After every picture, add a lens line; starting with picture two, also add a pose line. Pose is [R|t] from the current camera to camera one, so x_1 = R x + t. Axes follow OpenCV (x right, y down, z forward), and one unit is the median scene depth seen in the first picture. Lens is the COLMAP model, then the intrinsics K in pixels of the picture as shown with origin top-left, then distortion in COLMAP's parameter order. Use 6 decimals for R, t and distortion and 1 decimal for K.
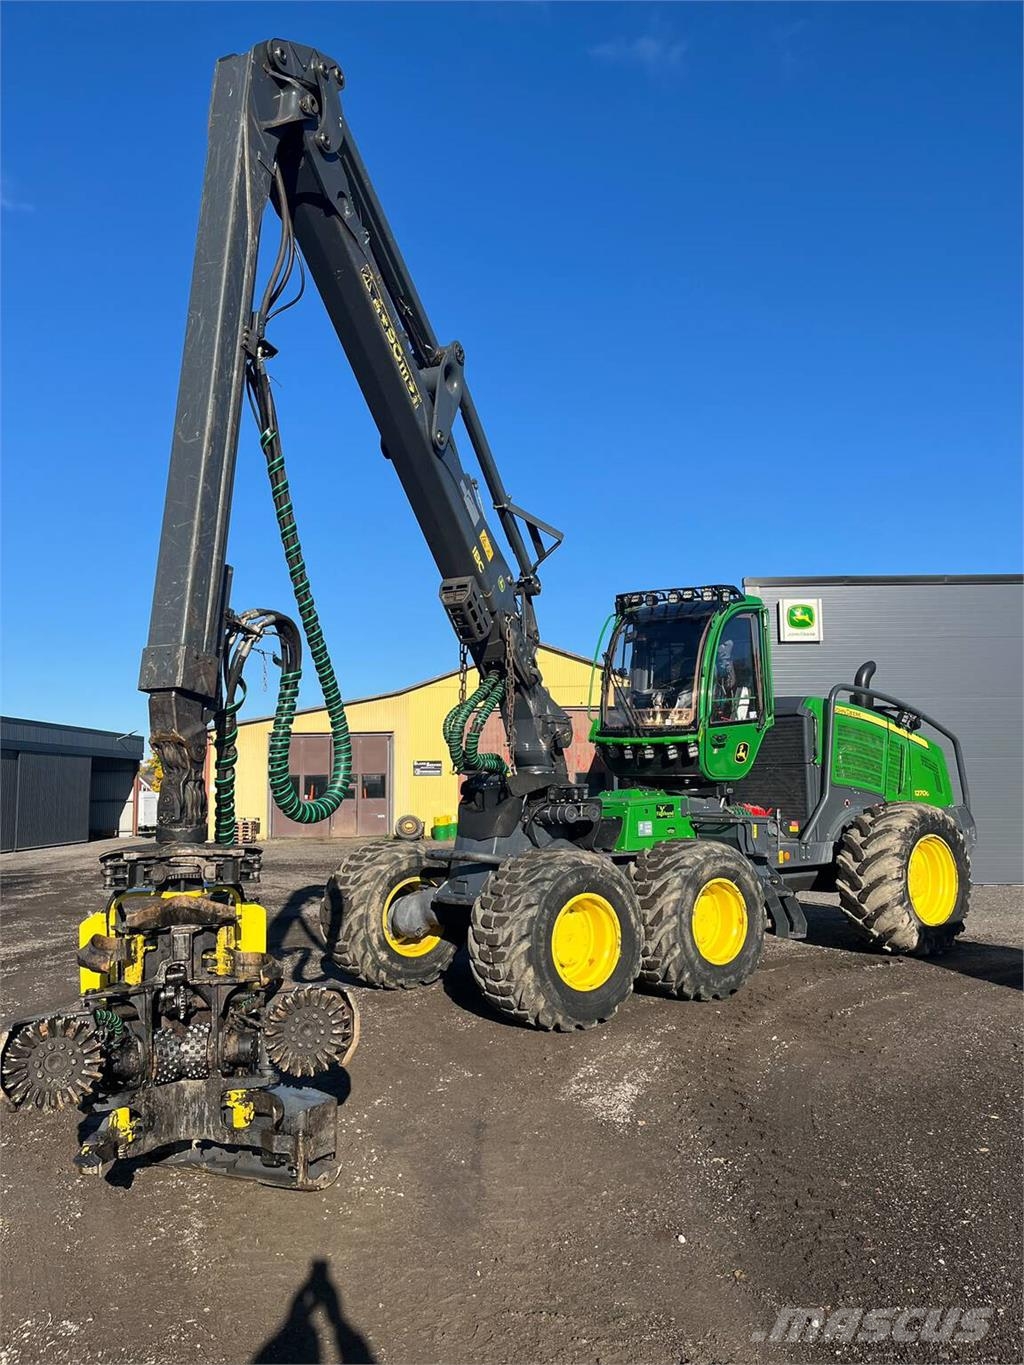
lens RADIAL K [[1037.7, 0, 508.8], [0, 1037.7, 683.2], [0, 0, 1]] dist [0.058551, -0.069661]
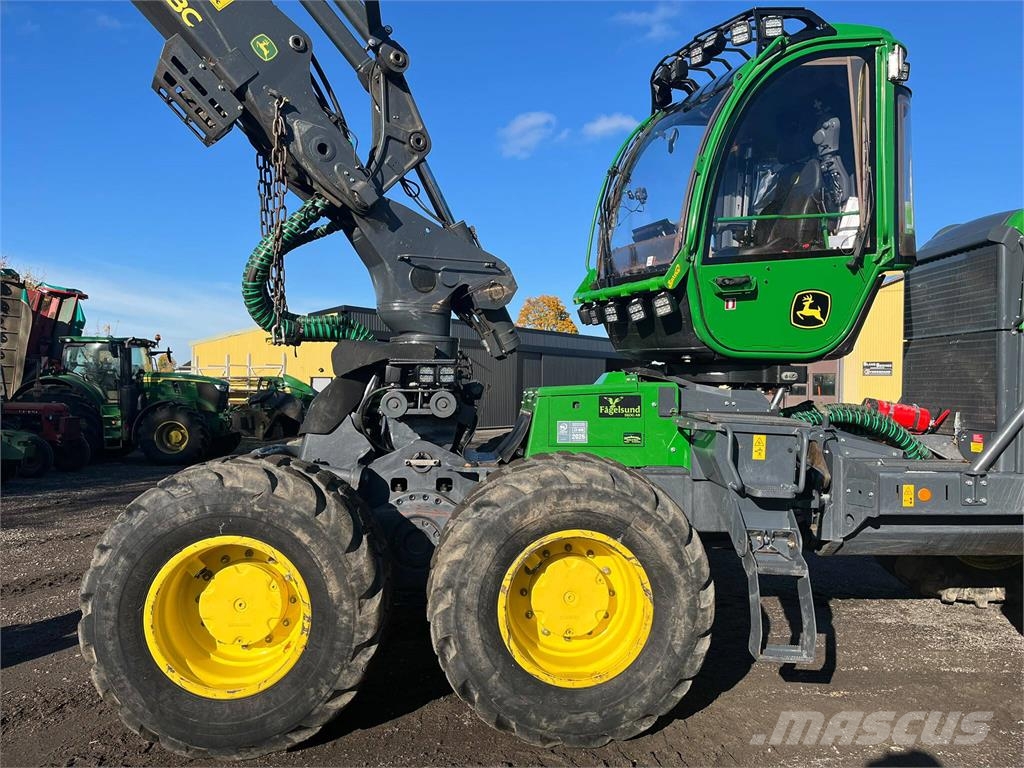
lens RADIAL K [[778.4, 0, 515.9], [0, 778.4, 390.3], [0, 0, 1]] dist [0.058551, -0.069661]
pose [[0.816015, 0.021831, -0.577619, 0.414206], [0.038479, 0.995018, 0.091967, 0.078944], [0.576749, -0.097273, 0.811109, 0.676144]]
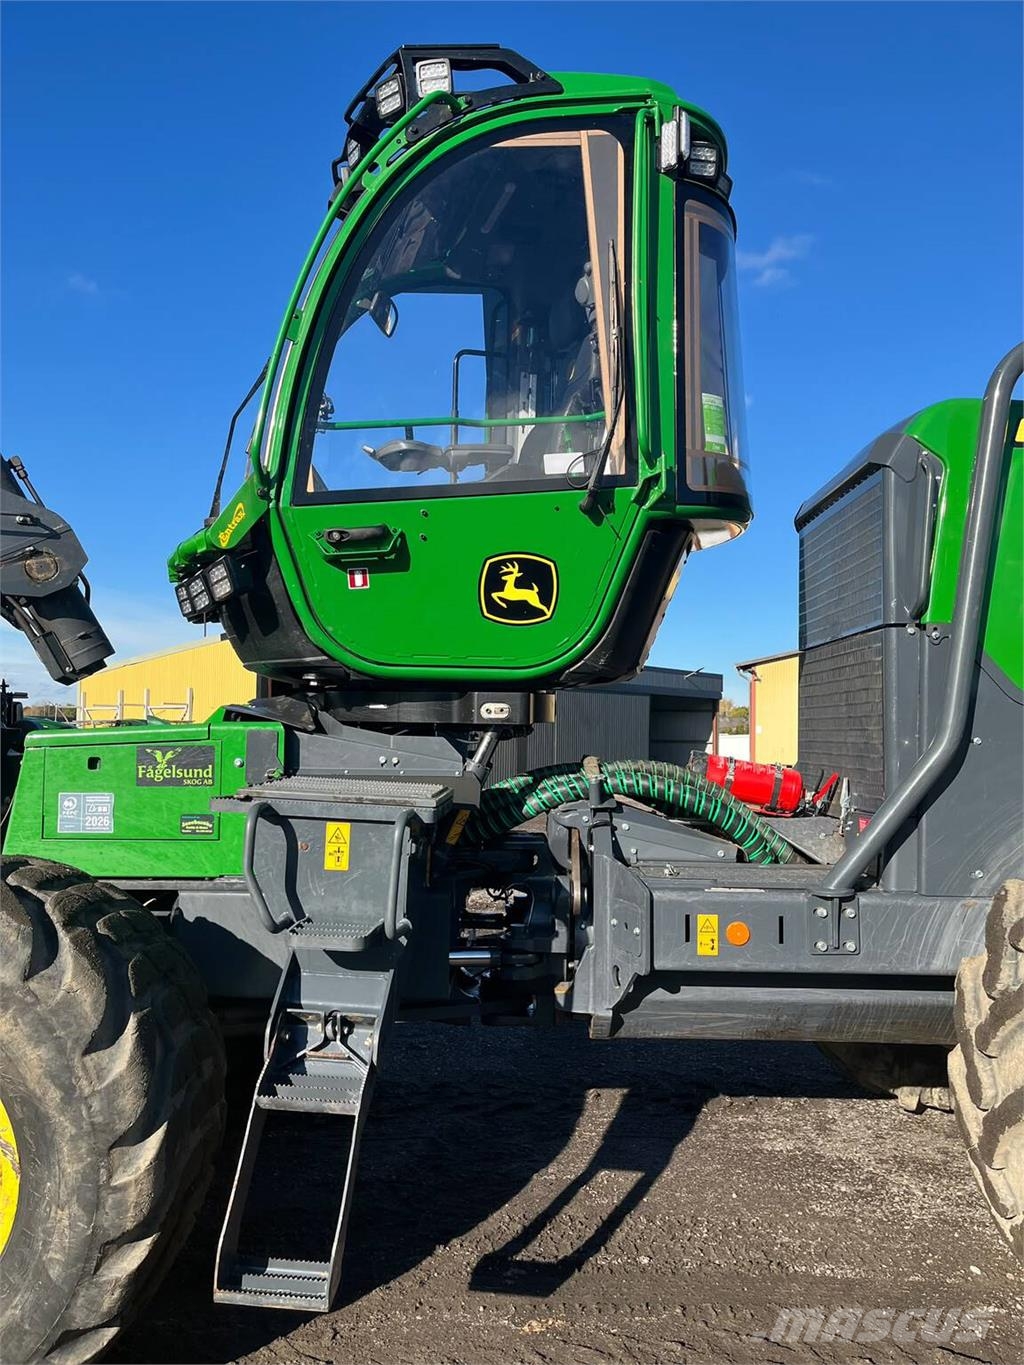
lens RADIAL K [[1037.7, 0, 503.9], [0, 1037.7, 695.1], [0, 0, 1]] dist [0.058551, -0.069661]
pose [[0.774781, -0.003538, -0.632220, 0.505781], [0.042954, 0.997968, 0.047055, 0.101451], [0.630769, -0.063613, 0.773359, 0.919011]]
